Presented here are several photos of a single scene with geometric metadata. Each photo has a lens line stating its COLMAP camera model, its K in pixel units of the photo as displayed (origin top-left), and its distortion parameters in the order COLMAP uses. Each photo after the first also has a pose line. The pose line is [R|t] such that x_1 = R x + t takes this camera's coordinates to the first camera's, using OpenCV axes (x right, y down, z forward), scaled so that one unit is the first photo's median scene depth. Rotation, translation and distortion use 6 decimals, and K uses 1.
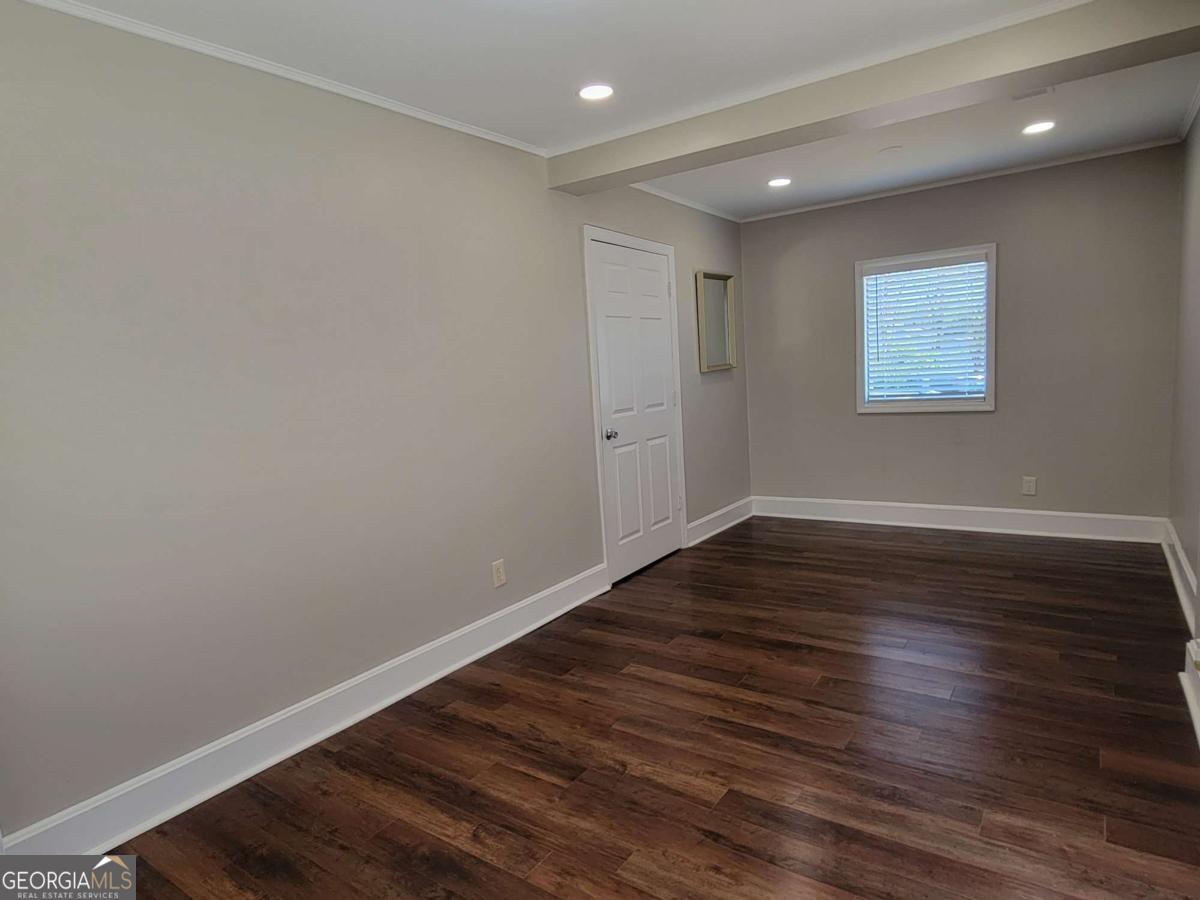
lens RADIAL K [[696.9, 0, 606.1], [0, 696.9, 454.8], [0, 0, 1]] dist [0.004699, 0.000874]
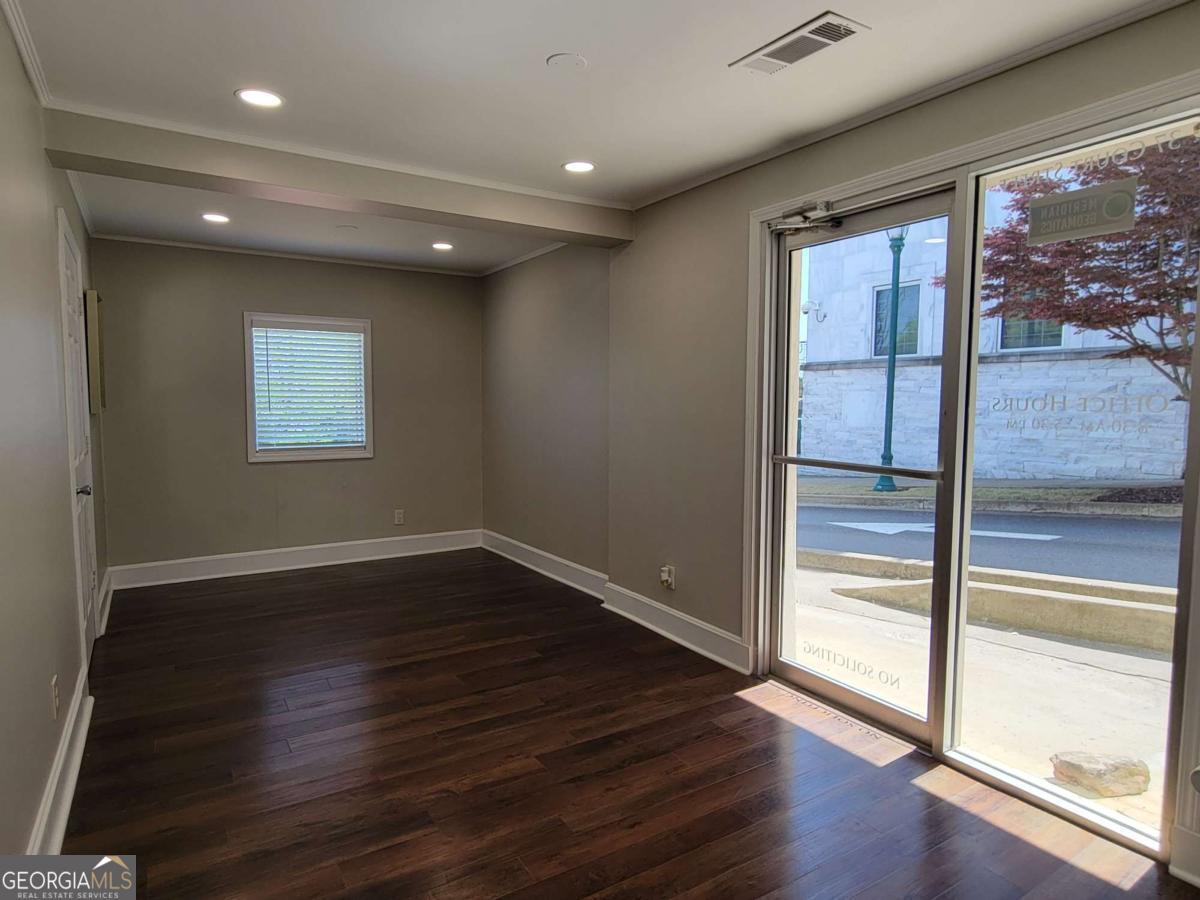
lens RADIAL K [[696.9, 0, 606.1], [0, 696.9, 454.8], [0, 0, 1]] dist [0.004699, 0.000874]
pose [[0.391523, -0.004380, 0.920158, -0.399535], [0.082607, 0.996118, -0.030407, 0.002147], [-0.916453, 0.087916, 0.390365, 0.165896]]
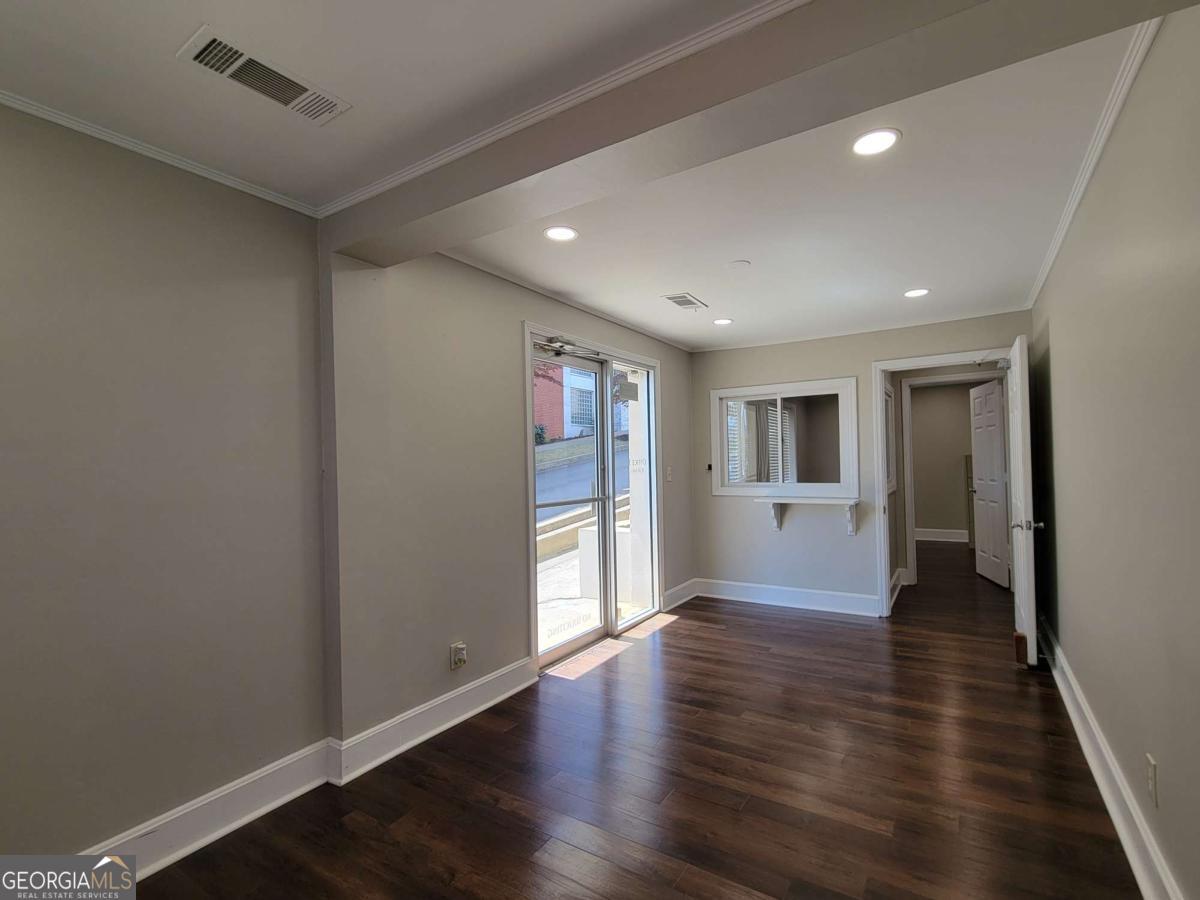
lens RADIAL K [[565.4, 0, 605.5], [0, 565.4, 453.1], [0, 0, 1]] dist [-0.002713, -0.000709]
pose [[-0.995703, 0.083875, -0.039239, 0.223192], [0.079222, 0.990991, 0.107985, -0.143127], [0.047943, 0.104412, -0.993378, 1.019728]]
